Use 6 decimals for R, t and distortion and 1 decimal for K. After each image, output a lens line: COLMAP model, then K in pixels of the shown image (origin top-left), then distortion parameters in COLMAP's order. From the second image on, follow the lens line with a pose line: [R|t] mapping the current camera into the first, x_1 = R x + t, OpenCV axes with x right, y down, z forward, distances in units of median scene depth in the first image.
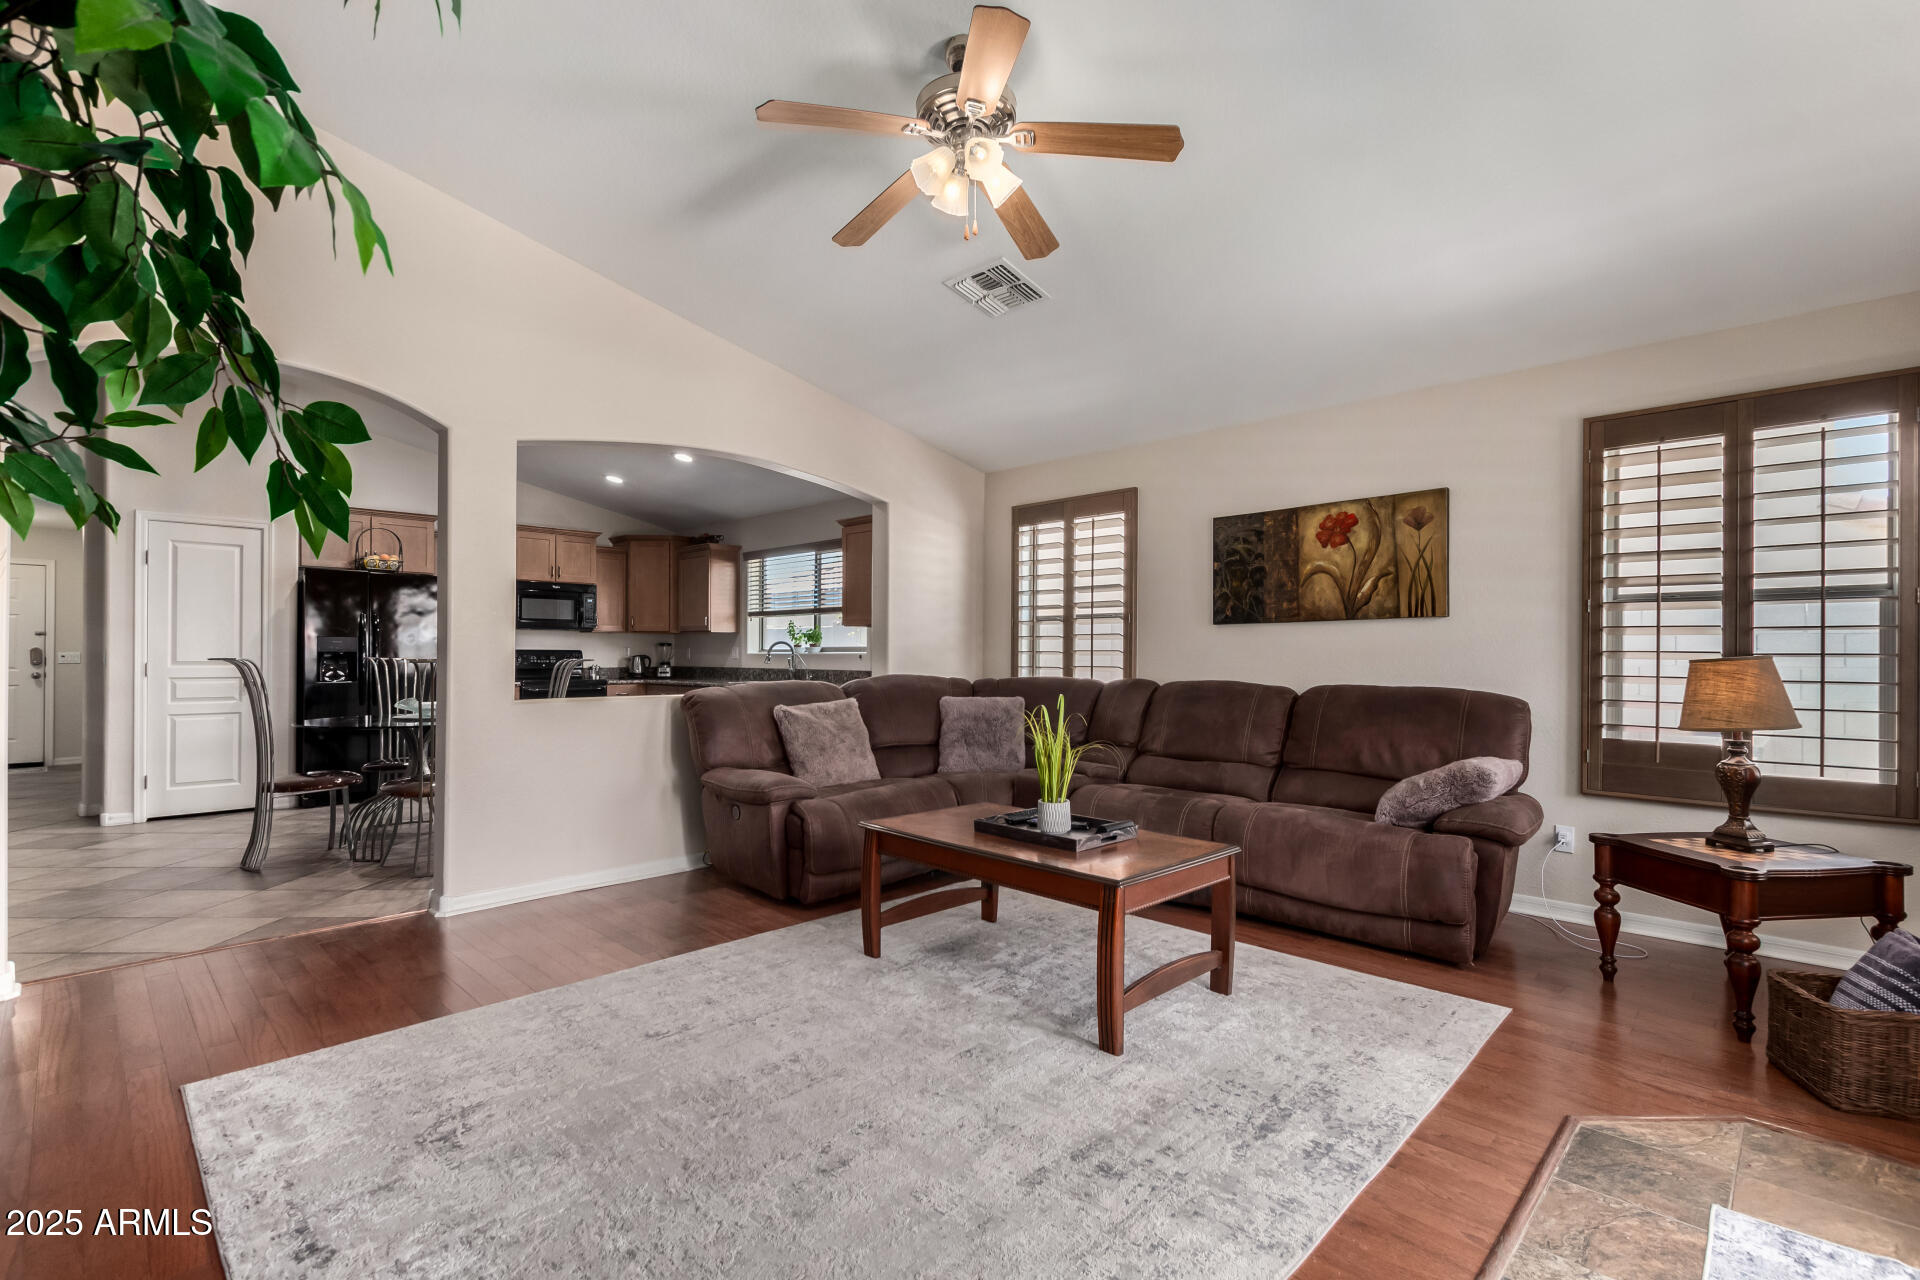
lens RADIAL K [[871.6, 0, 965.7], [0, 871.6, 654.2], [0, 0, 1]] dist [0.000327, -0.000522]
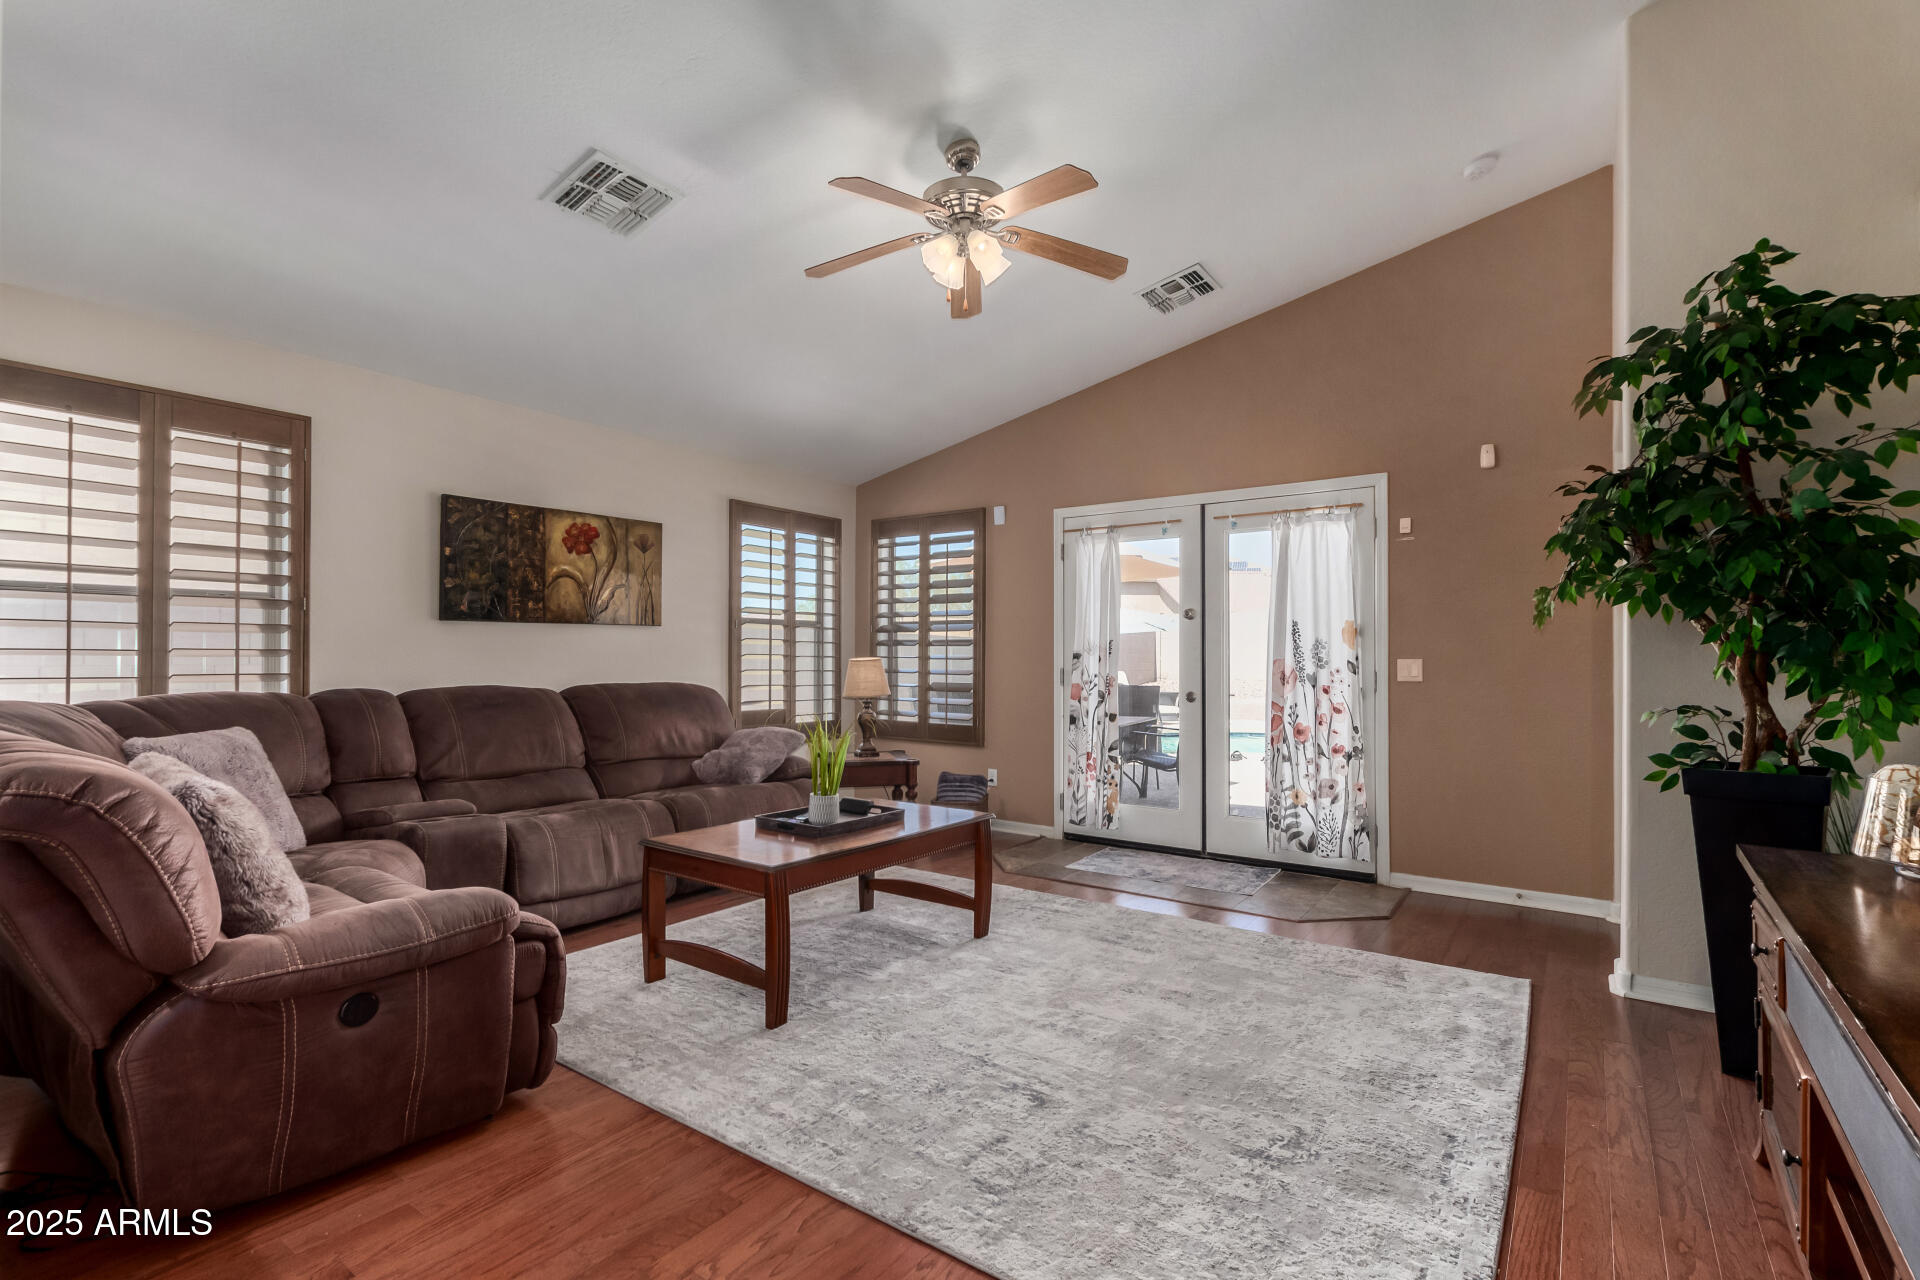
lens RADIAL K [[871.6, 0, 965.7], [0, 871.6, 654.2], [0, 0, 1]] dist [0.000327, -0.000522]
pose [[-0.157114, -0.001025, 0.987580, -0.696514], [-0.005905, 0.999983, 0.000099, -0.004510], [-0.987563, -0.005816, -0.157117, 0.700347]]
